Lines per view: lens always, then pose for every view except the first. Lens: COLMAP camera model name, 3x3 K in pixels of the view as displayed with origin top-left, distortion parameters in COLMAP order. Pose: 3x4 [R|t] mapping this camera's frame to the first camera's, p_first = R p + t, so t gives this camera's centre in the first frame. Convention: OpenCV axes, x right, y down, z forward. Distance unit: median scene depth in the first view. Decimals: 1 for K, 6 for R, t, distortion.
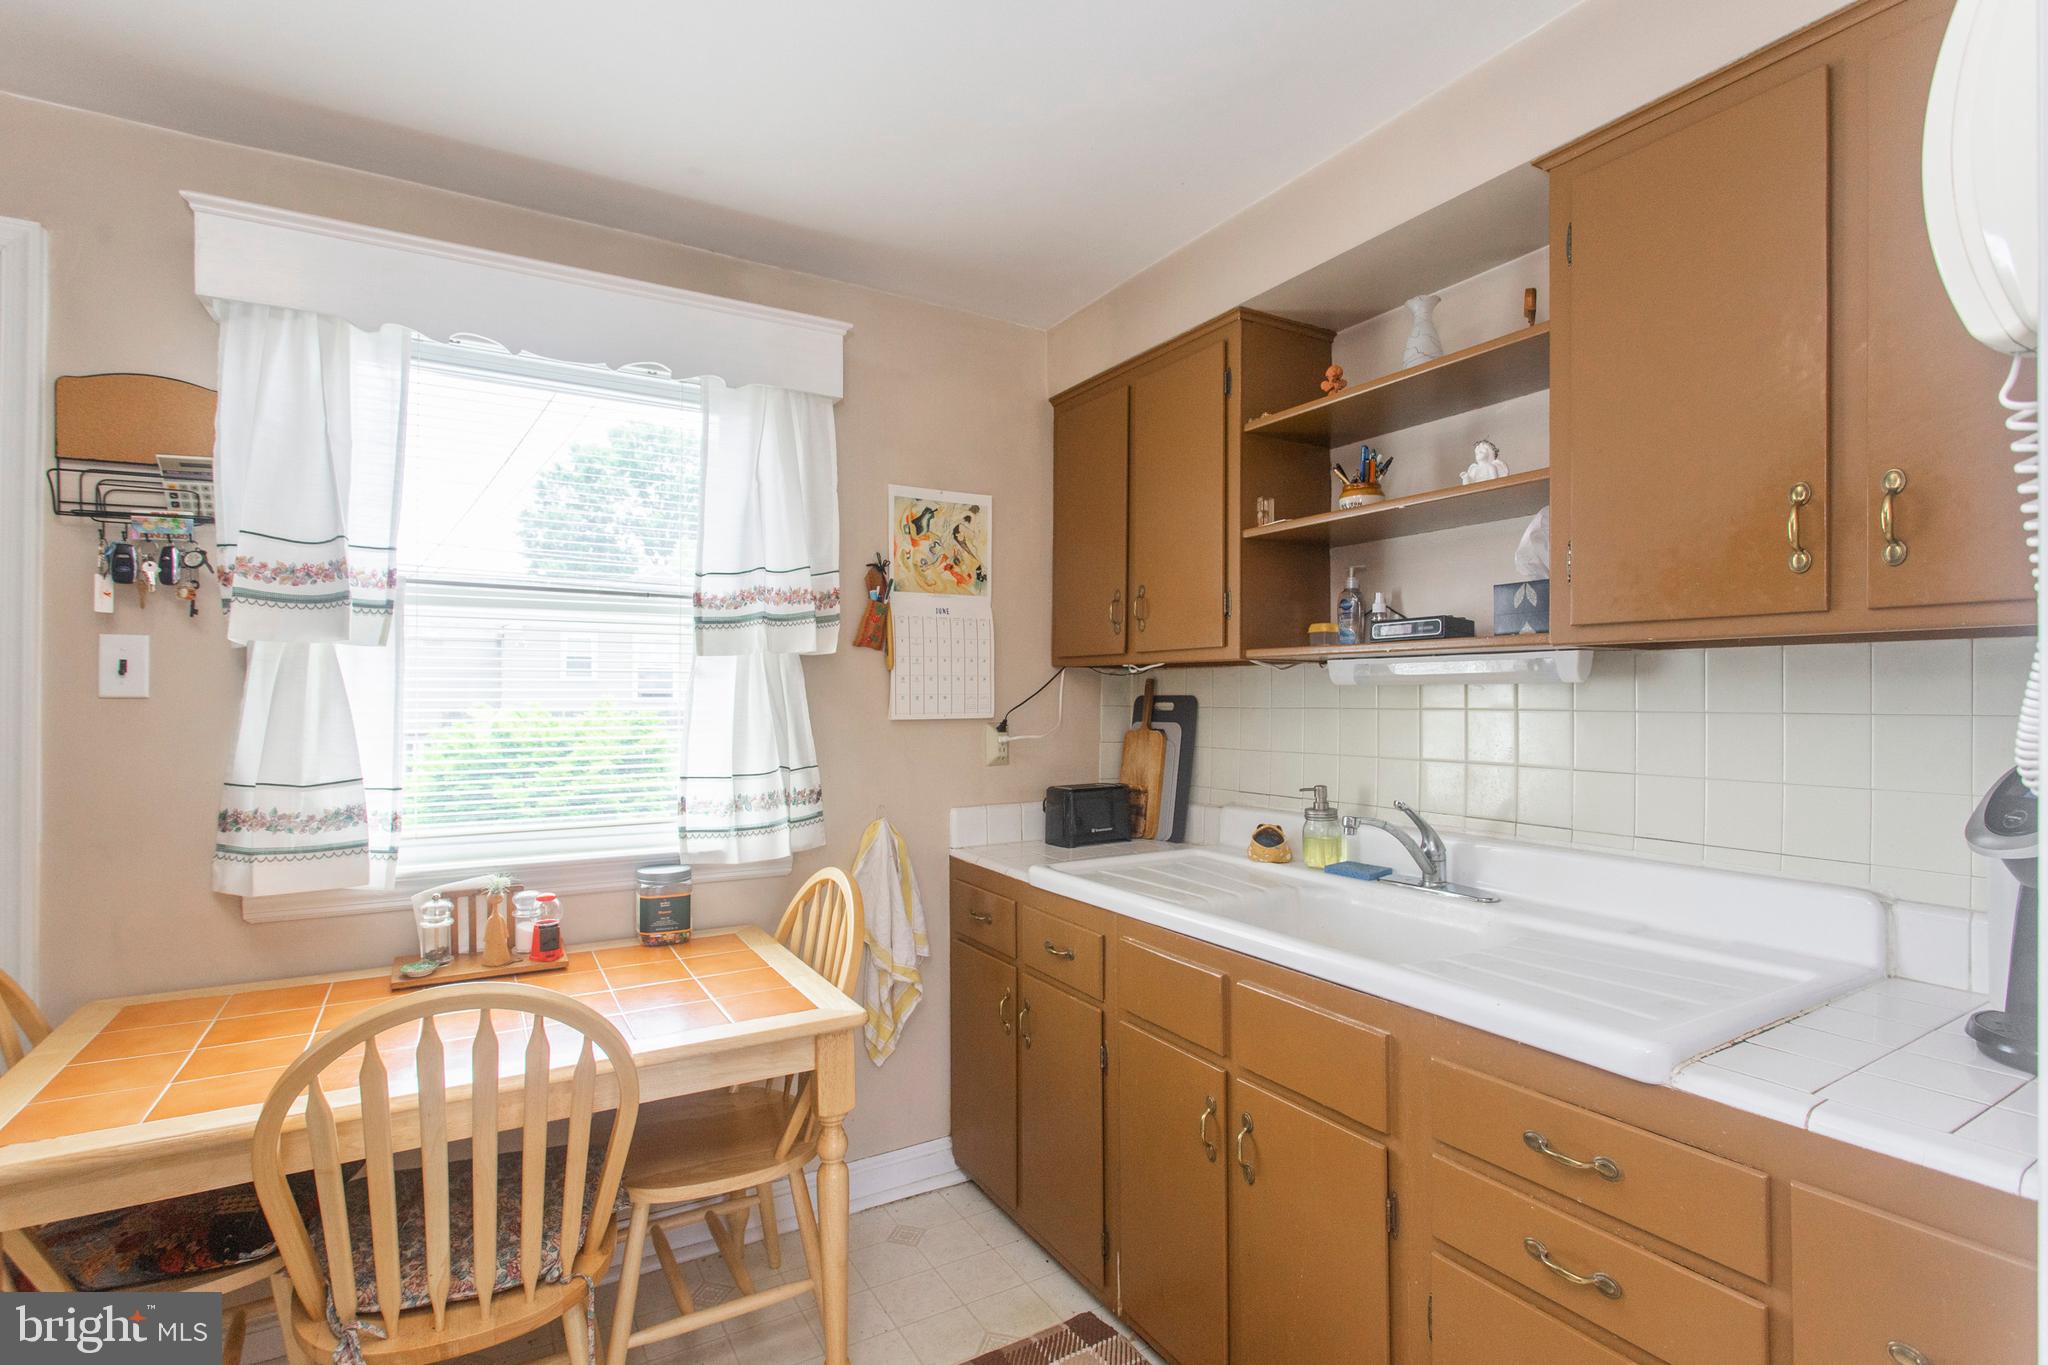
lens RADIAL K [[989.1, 0, 1023.6], [0, 989.1, 682.9], [0, 0, 1]] dist [-0.003501, -0.001044]
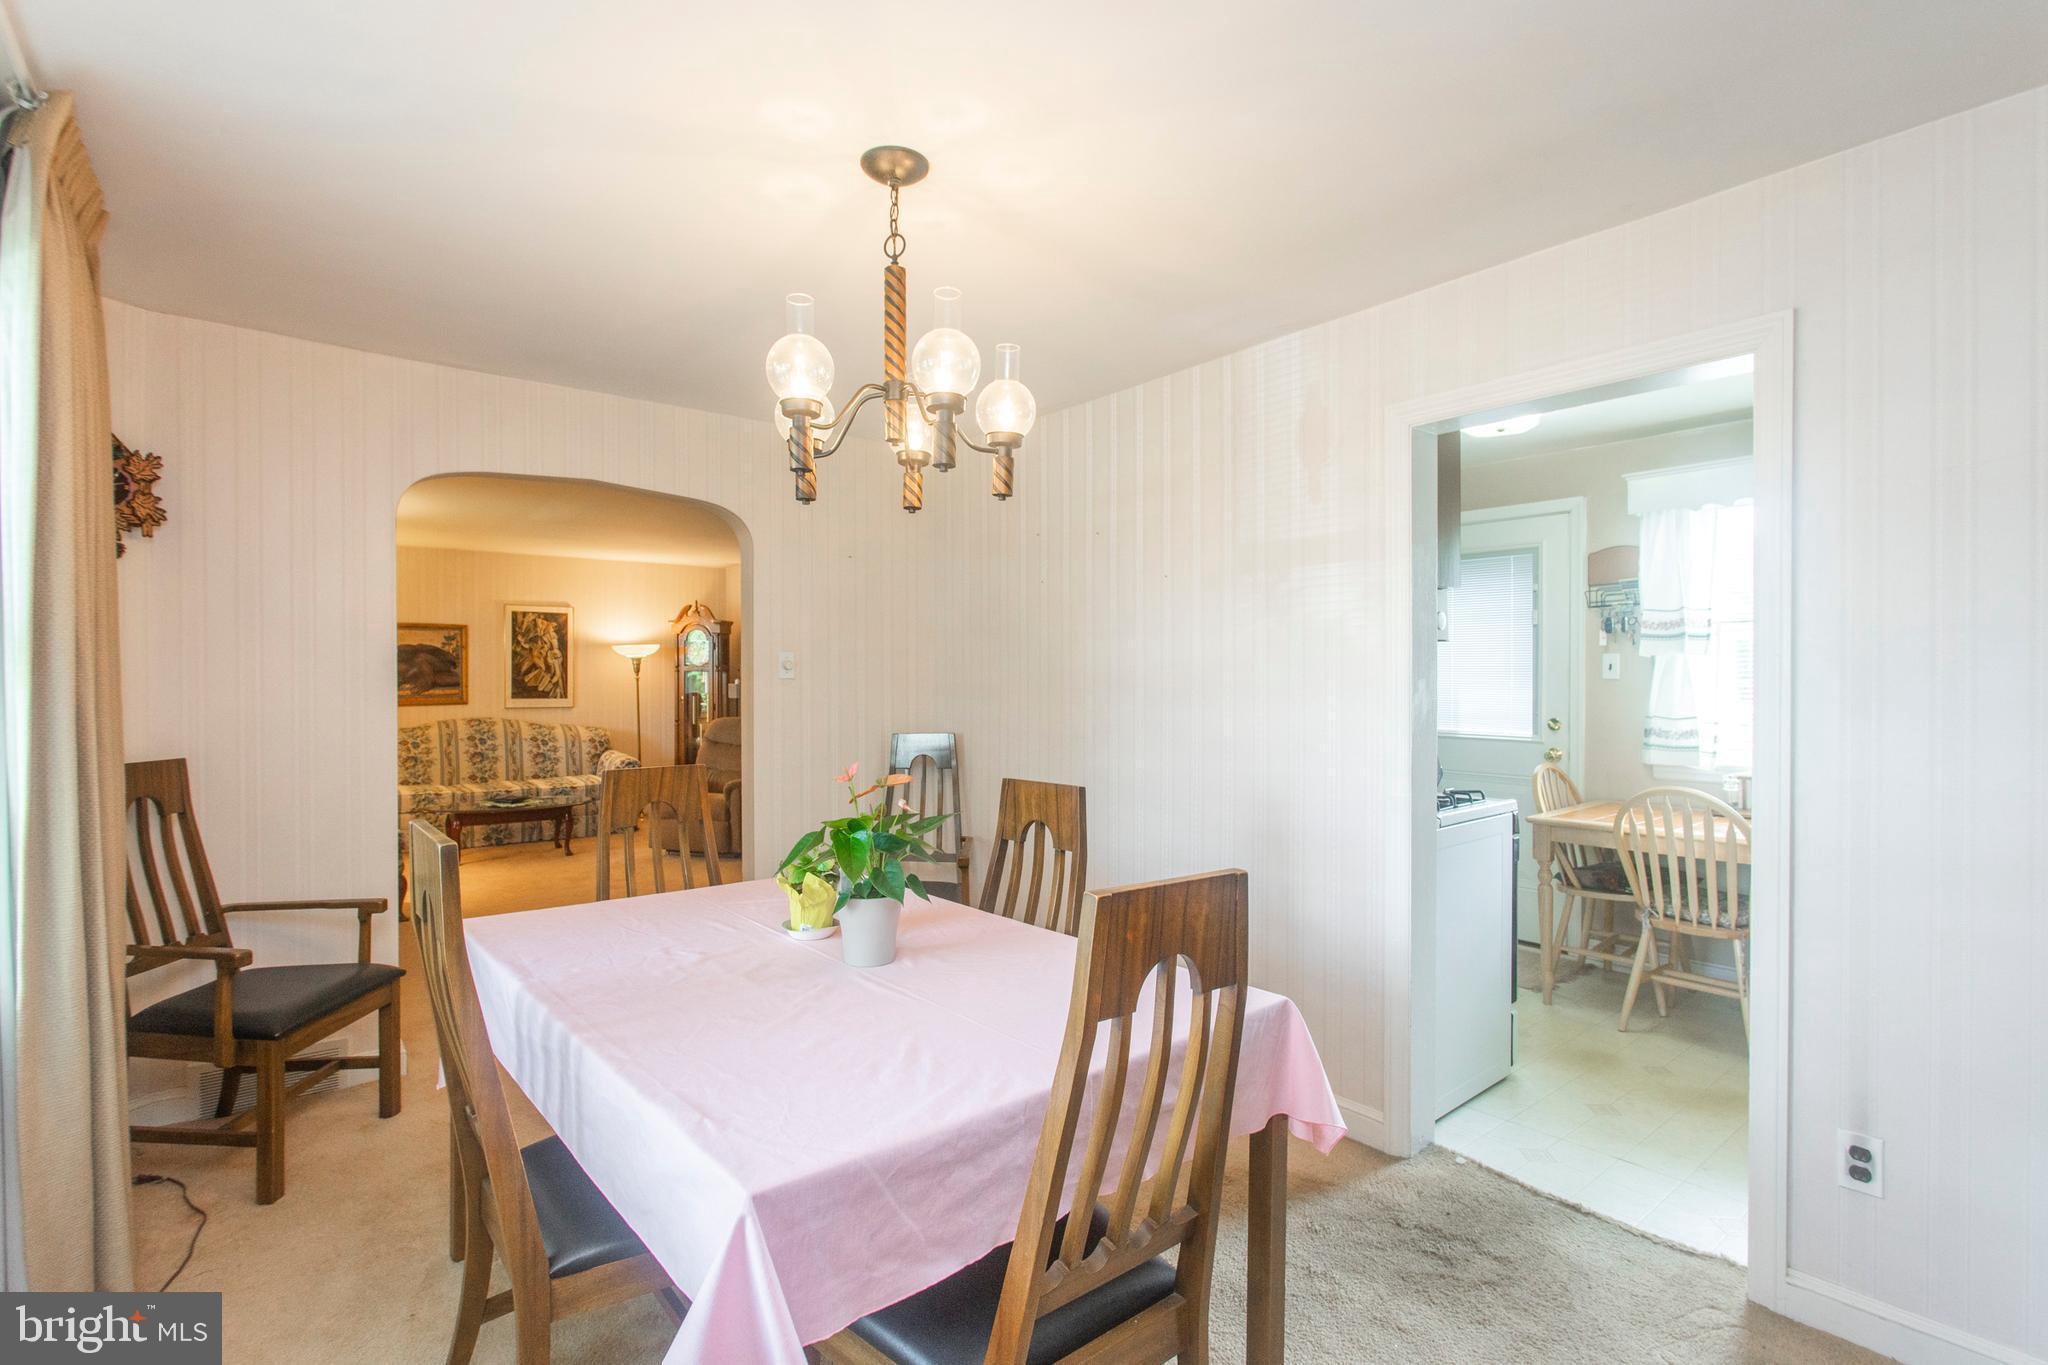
lens RADIAL K [[989.1, 0, 1022.0], [0, 989.1, 688.6], [0, 0, 1]] dist [-0.003501, -0.001044]
pose [[0.139506, 0.011255, -0.990157, 1.314908], [0.014608, 0.999803, 0.013423, -0.016110], [0.990113, -0.016337, 0.139314, -0.793525]]
